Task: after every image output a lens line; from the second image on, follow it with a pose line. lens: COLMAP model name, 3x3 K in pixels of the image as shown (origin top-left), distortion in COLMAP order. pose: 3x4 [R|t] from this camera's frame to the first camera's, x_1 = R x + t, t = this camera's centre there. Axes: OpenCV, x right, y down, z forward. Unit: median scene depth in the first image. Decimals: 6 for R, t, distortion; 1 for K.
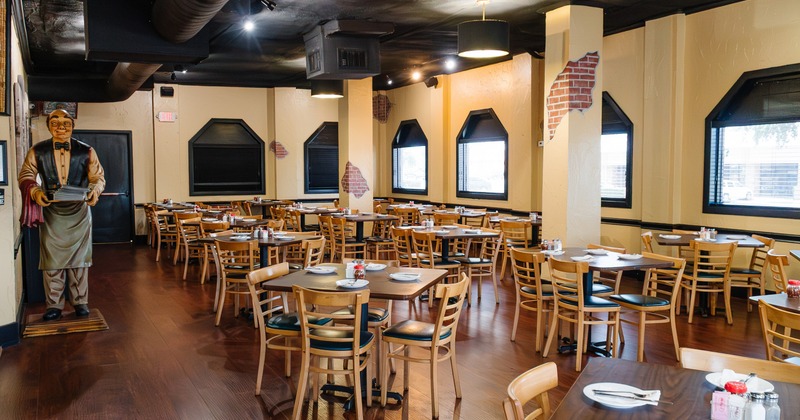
lens RADIAL K [[667.9, 0, 399.3], [0, 667.9, 211.0], [0, 0, 1]] dist [0.014865, 0.005335]
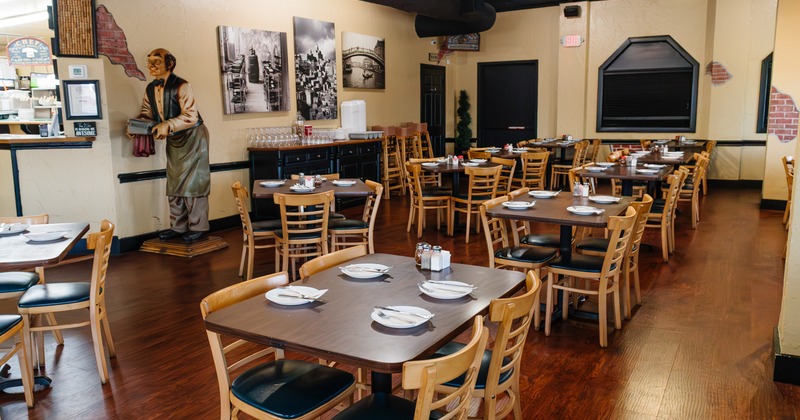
lens RADIAL K [[667.9, 0, 399.5], [0, 667.9, 210.7], [0, 0, 1]] dist [0.014865, 0.005335]
pose [[0.563502, 0.124209, -0.816724, 0.260788], [-0.041100, 0.991623, 0.122450, -0.017049], [0.825092, -0.035433, 0.563887, 0.296900]]
